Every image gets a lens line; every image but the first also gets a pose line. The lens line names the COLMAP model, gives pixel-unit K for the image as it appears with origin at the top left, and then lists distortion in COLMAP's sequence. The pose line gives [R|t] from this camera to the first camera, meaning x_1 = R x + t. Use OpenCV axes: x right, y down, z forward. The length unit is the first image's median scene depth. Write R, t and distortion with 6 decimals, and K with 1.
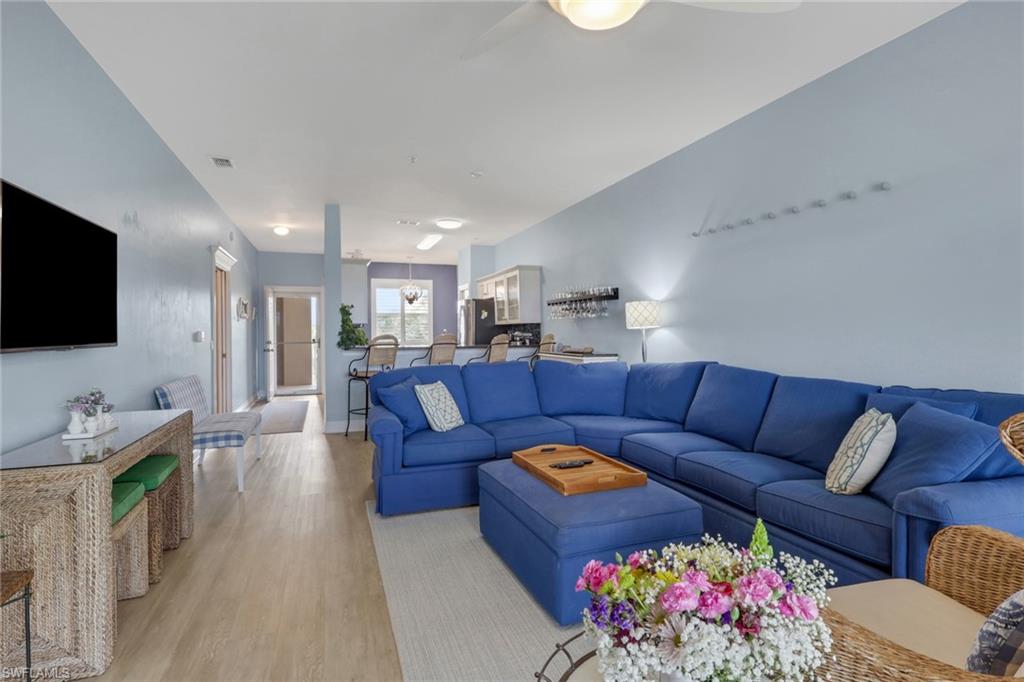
lens RADIAL K [[506.8, 0, 514.2], [0, 506.8, 335.5], [0, 0, 1]] dist [0.000413, 0.000938]
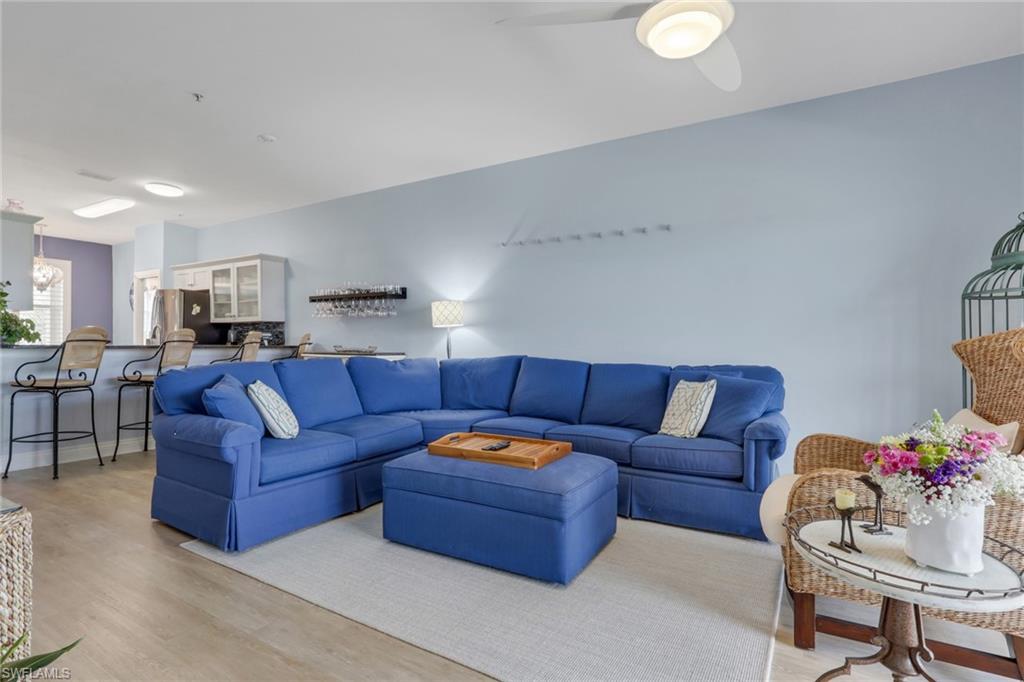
lens RADIAL K [[495.8, 0, 520.0], [0, 495.8, 342.0], [0, 0, 1]] dist [-0.001083, -0.000278]
pose [[0.778486, 0.015102, 0.627480, -0.259405], [-0.008527, 0.999873, -0.013486, 0.028708], [-0.627604, 0.005148, 0.778516, 0.095505]]
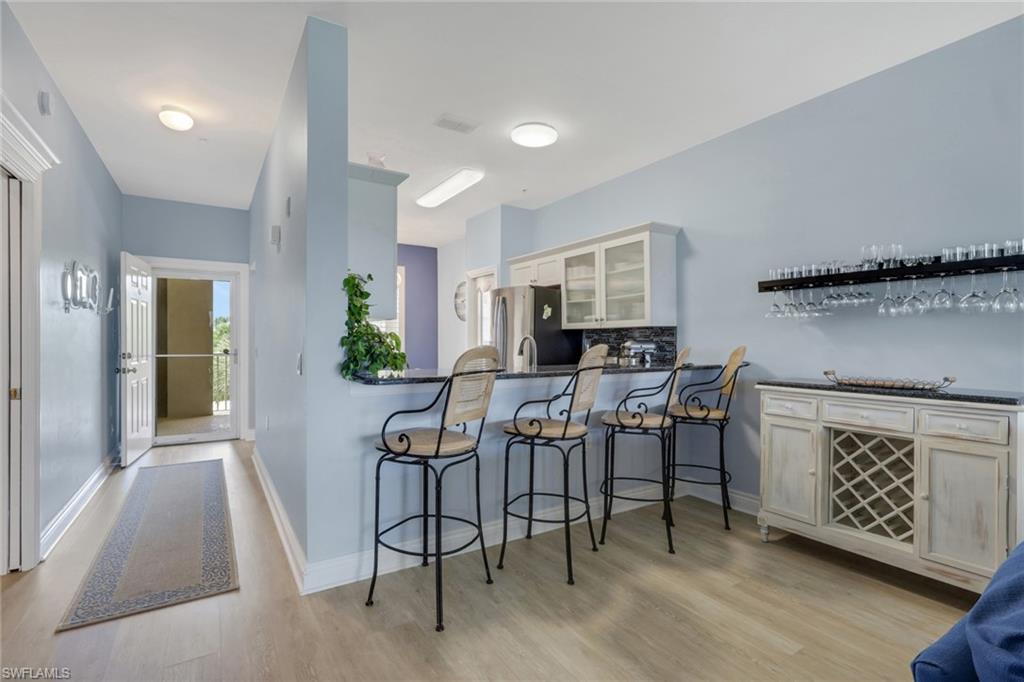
lens RADIAL K [[495.8, 0, 520.0], [0, 495.8, 342.0], [0, 0, 1]] dist [-0.001083, -0.000278]
pose [[0.979491, 0.010132, 0.201232, -0.356383], [-0.009063, 0.999940, -0.006233, -0.002922], [-0.201283, 0.004281, 0.979524, 0.728021]]
